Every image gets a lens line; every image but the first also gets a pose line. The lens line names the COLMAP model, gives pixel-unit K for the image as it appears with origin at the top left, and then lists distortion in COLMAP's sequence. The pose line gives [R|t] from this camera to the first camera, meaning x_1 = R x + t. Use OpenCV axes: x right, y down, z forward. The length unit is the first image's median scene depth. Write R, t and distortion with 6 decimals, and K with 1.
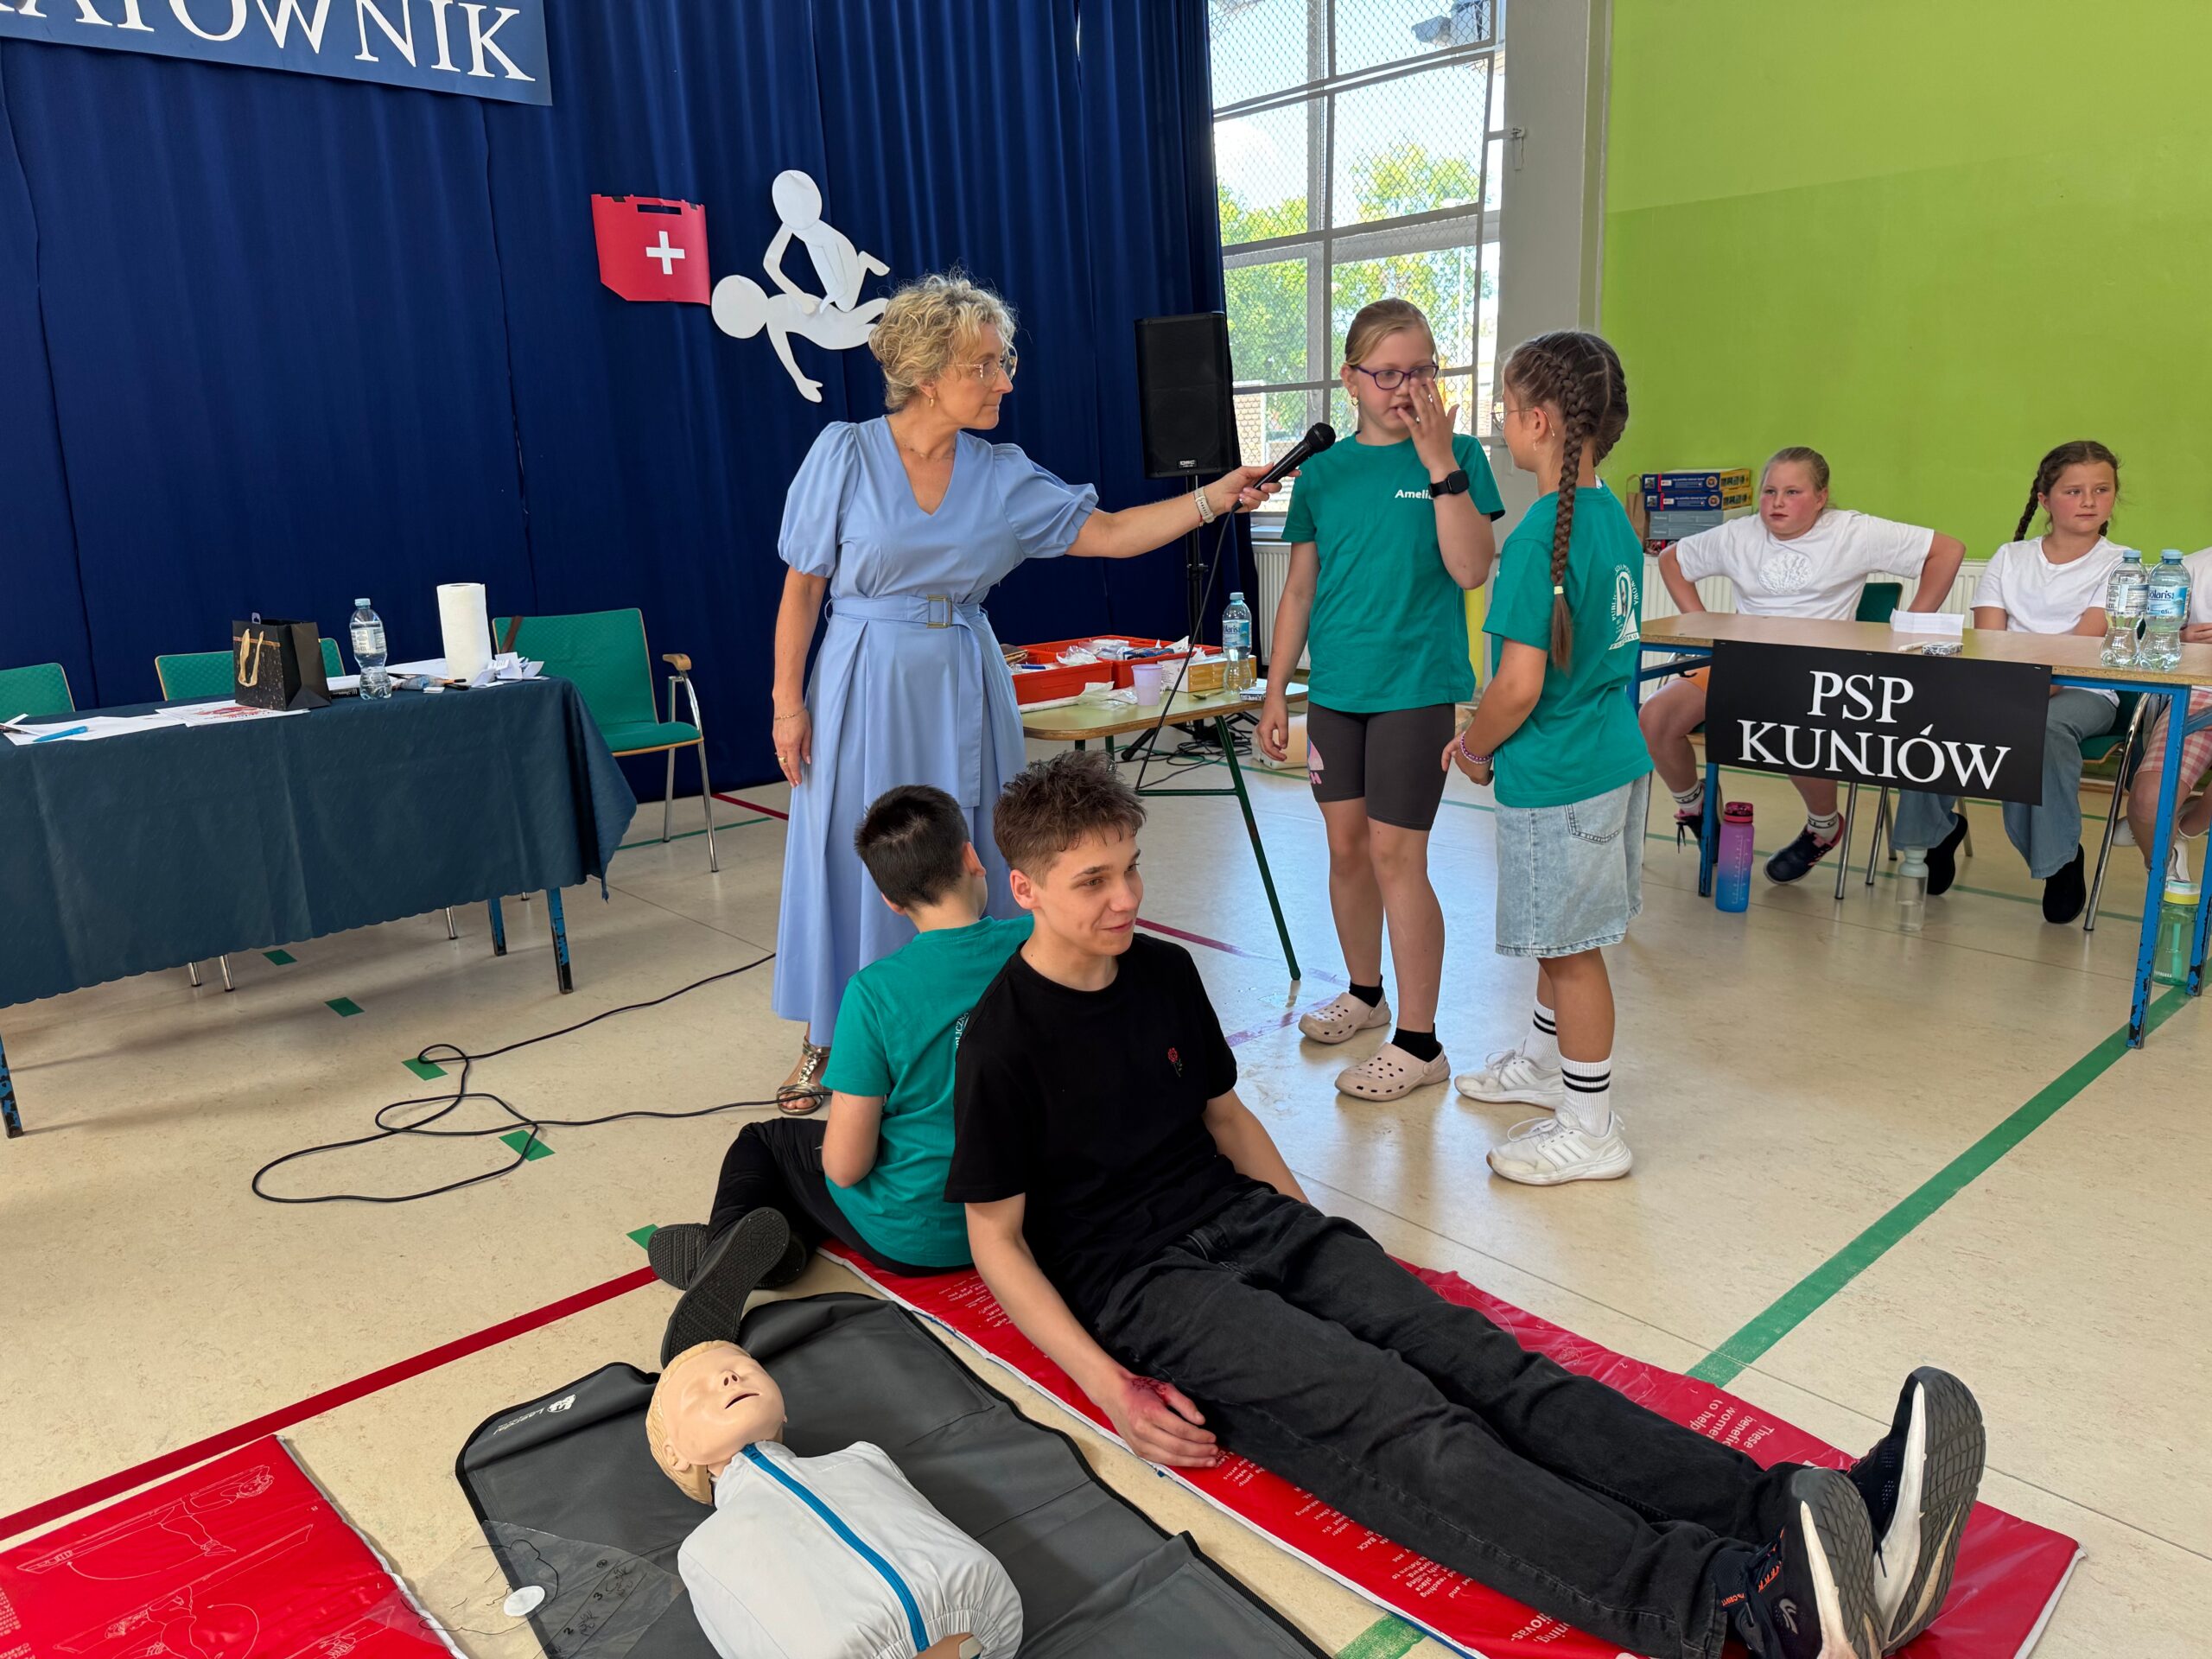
lens RADIAL K [[1563.7, 0, 1100.6], [0, 1563.7, 834.3], [0, 0, 1]] dist [-0.002040, -0.003791]
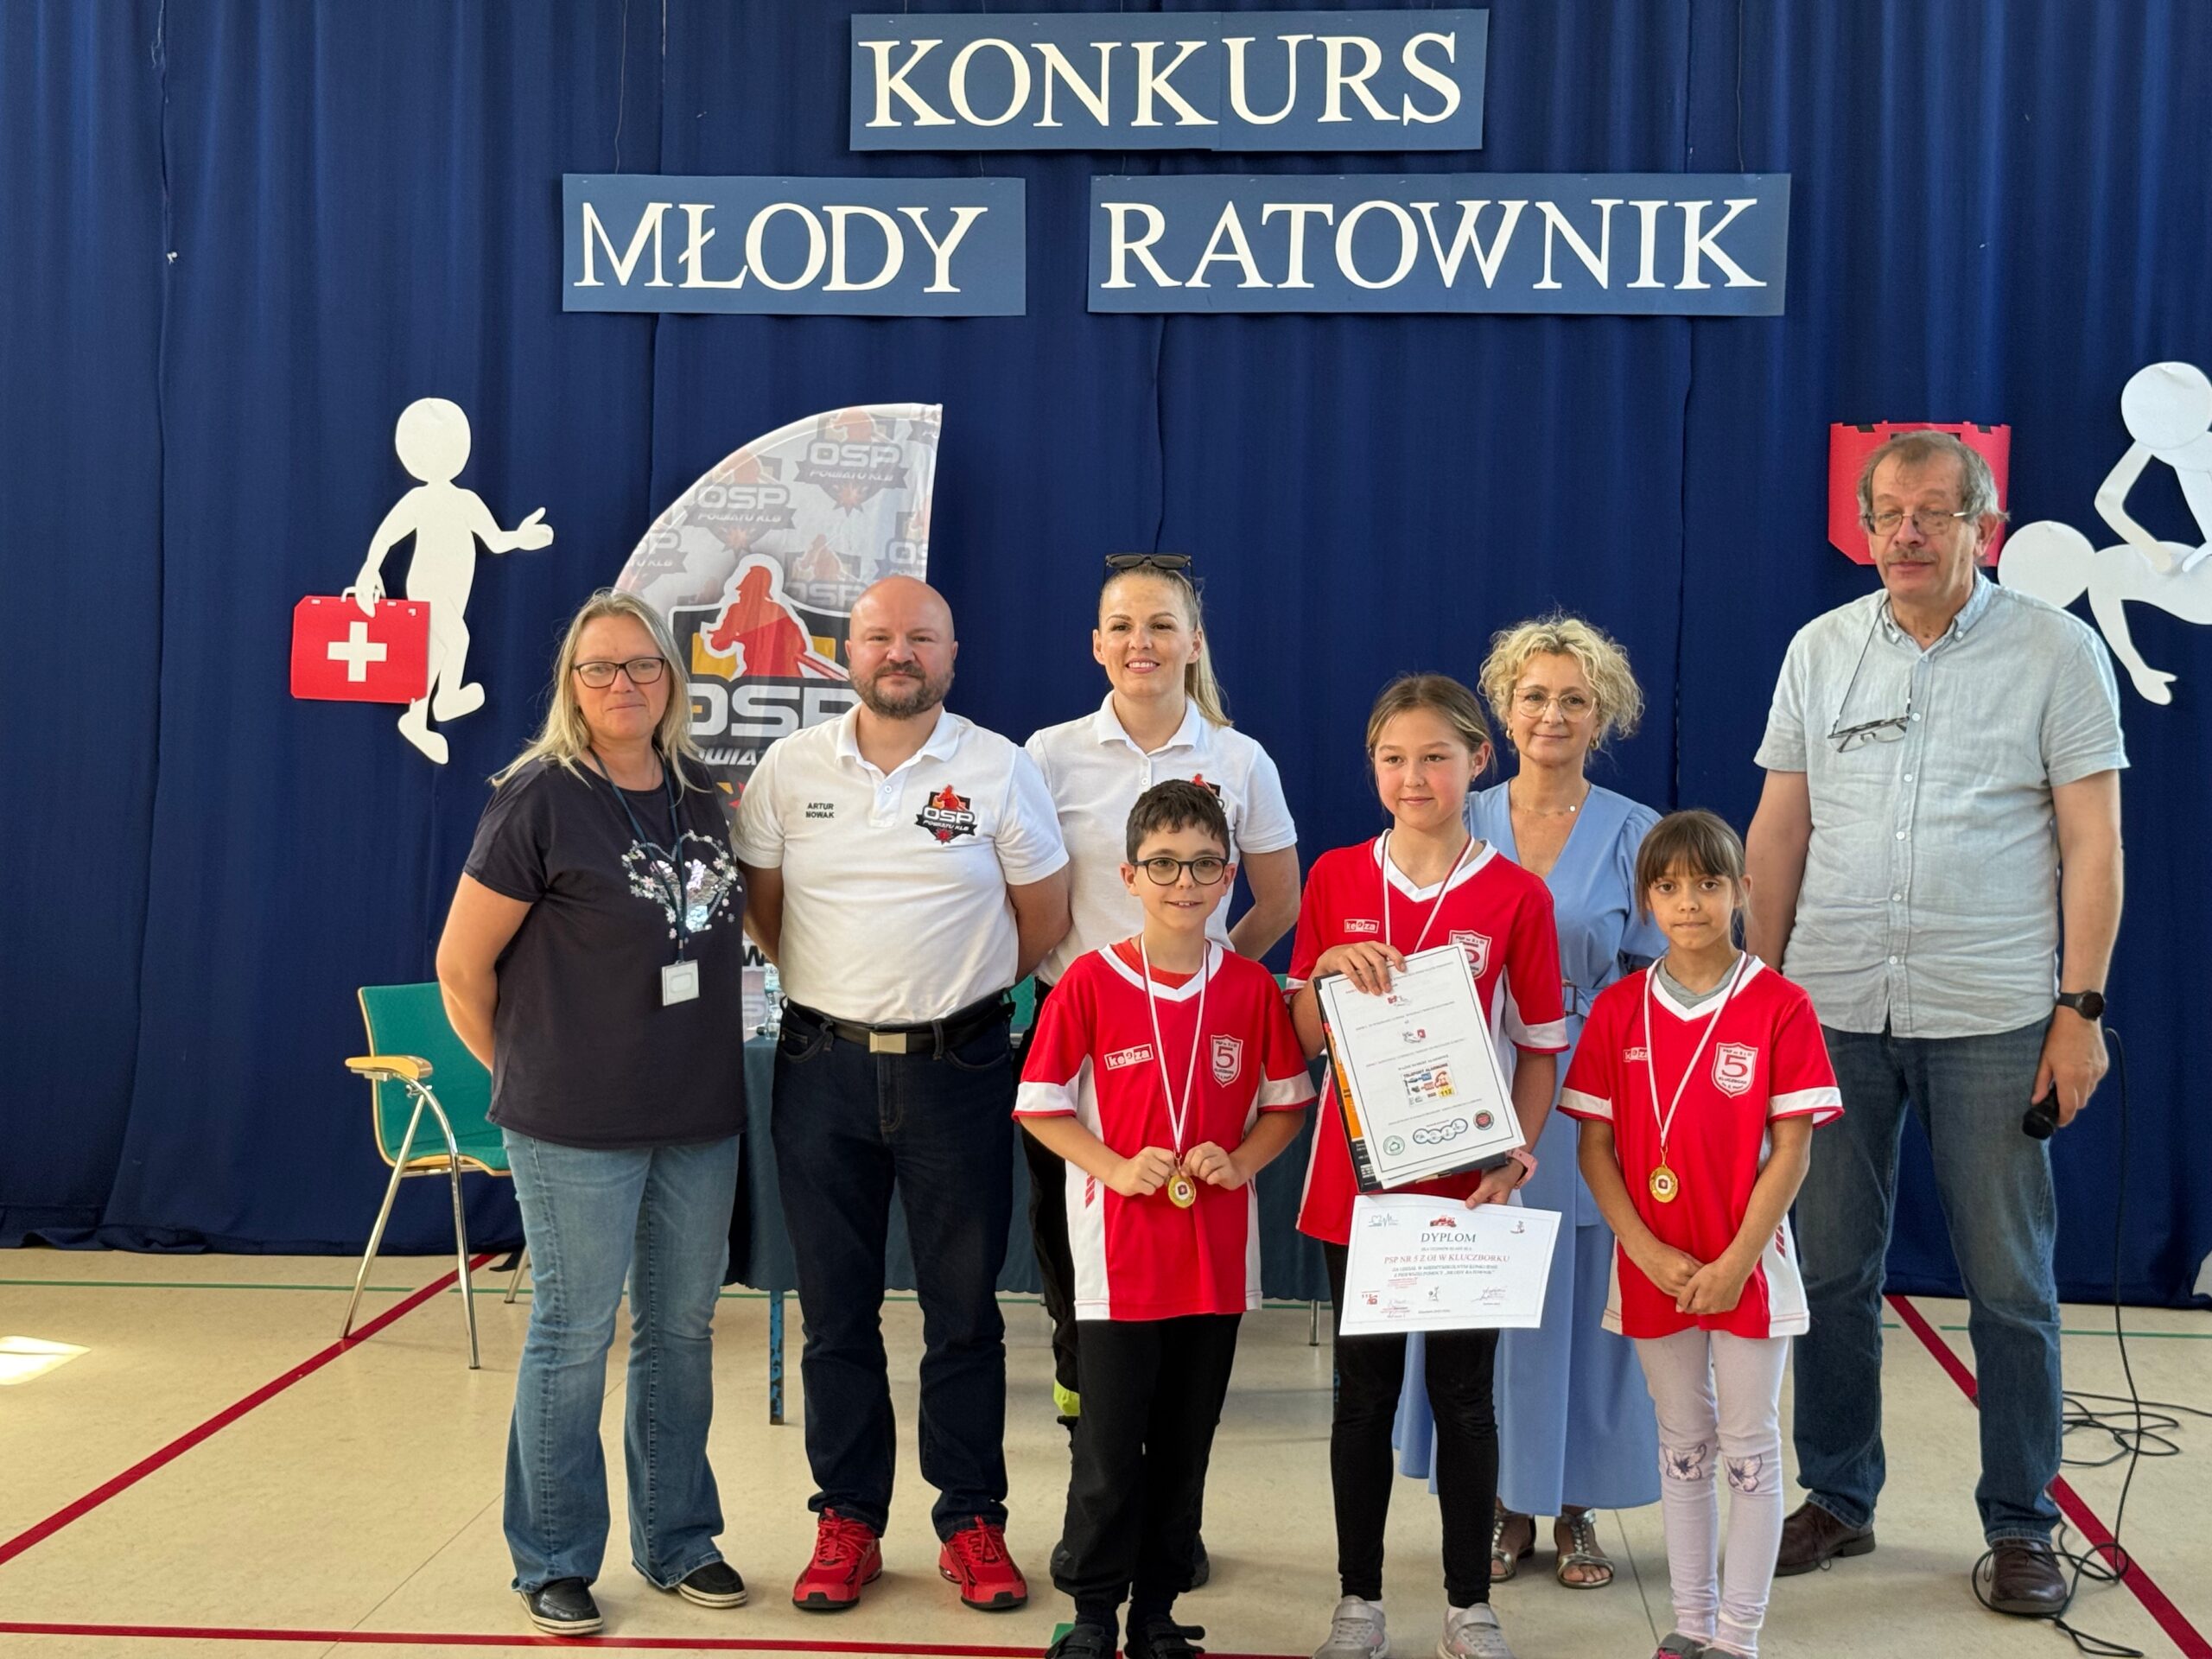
lens RADIAL K [[3139.6, 0, 1115.5], [0, 3139.6, 815.5], [0, 0, 1]] dist [0.233970, -0.560617]
pose [[0.697640, 0.061294, -0.713822, 0.815015], [-0.200138, 0.973343, -0.112022, -0.004797], [0.687927, 0.221014, 0.691310, -0.327540]]
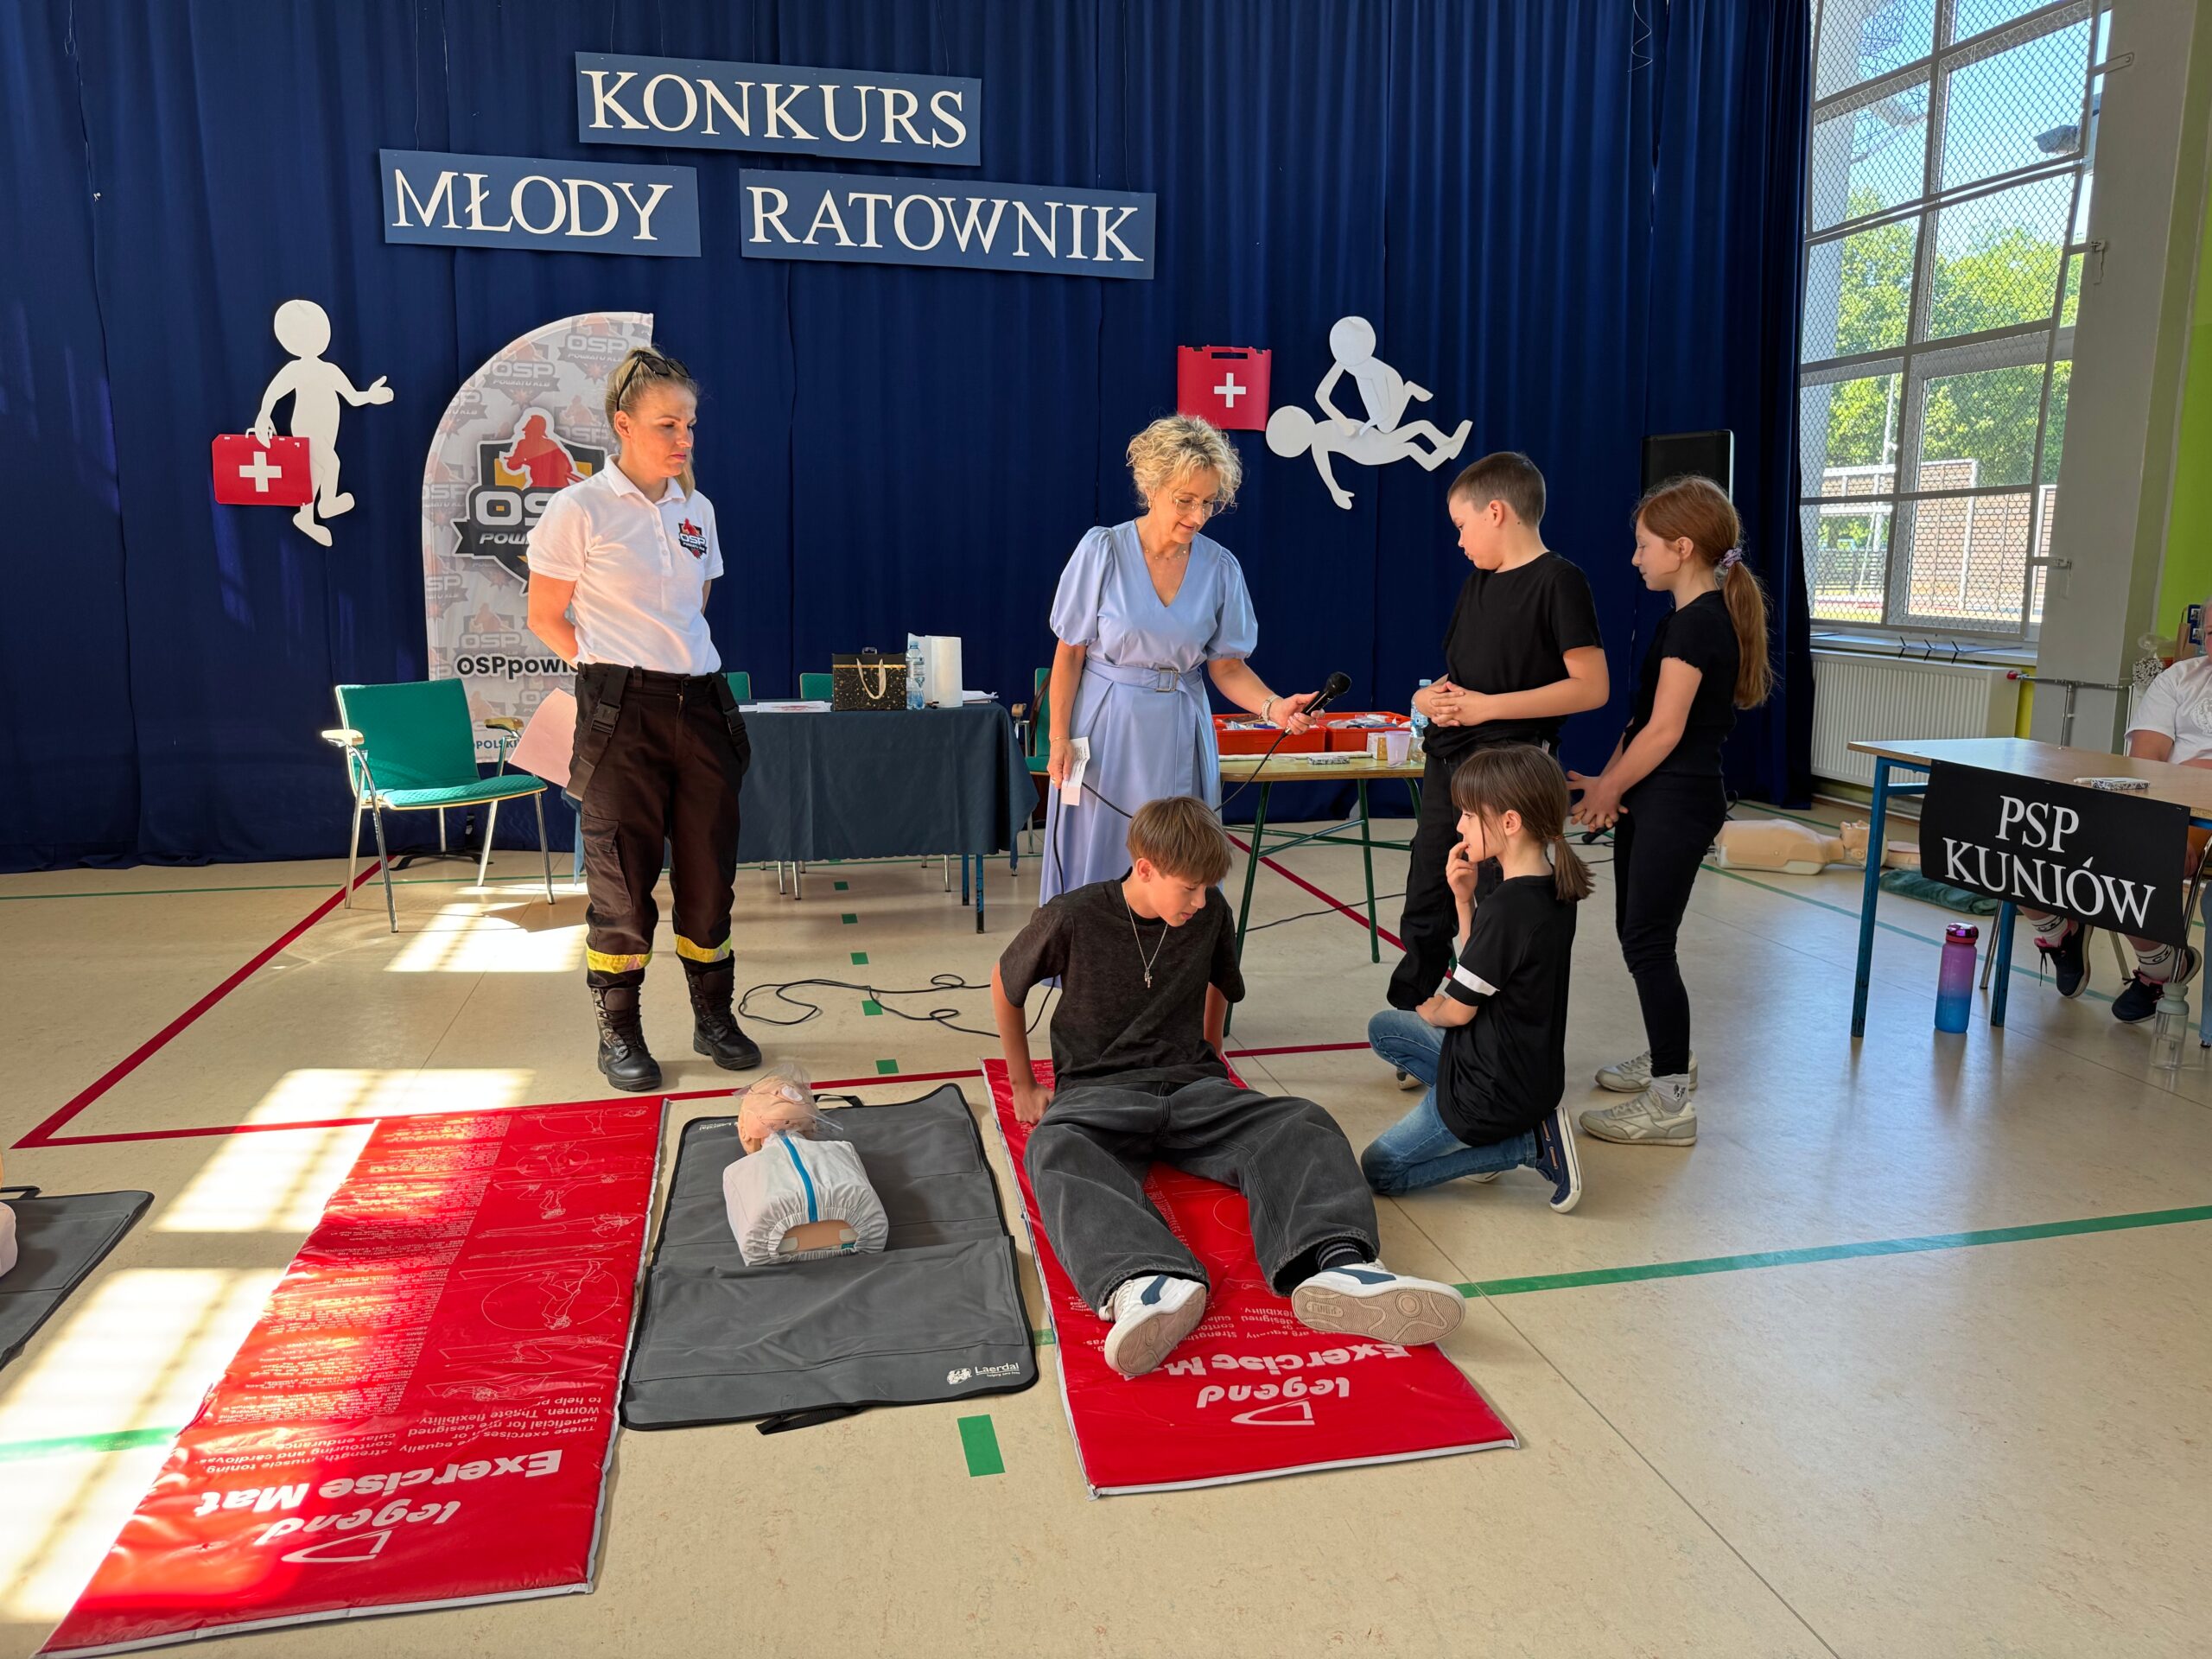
lens RADIAL K [[1528.6, 0, 1090.3], [0, 1528.6, 849.0], [0, 0, 1]] dist [0.000737, -0.008813]
pose [[0.871827, 0.125323, -0.473510, 0.406219], [-0.145808, 0.989291, -0.006628, 0.023425], [0.467609, 0.074820, 0.880763, -0.155544]]
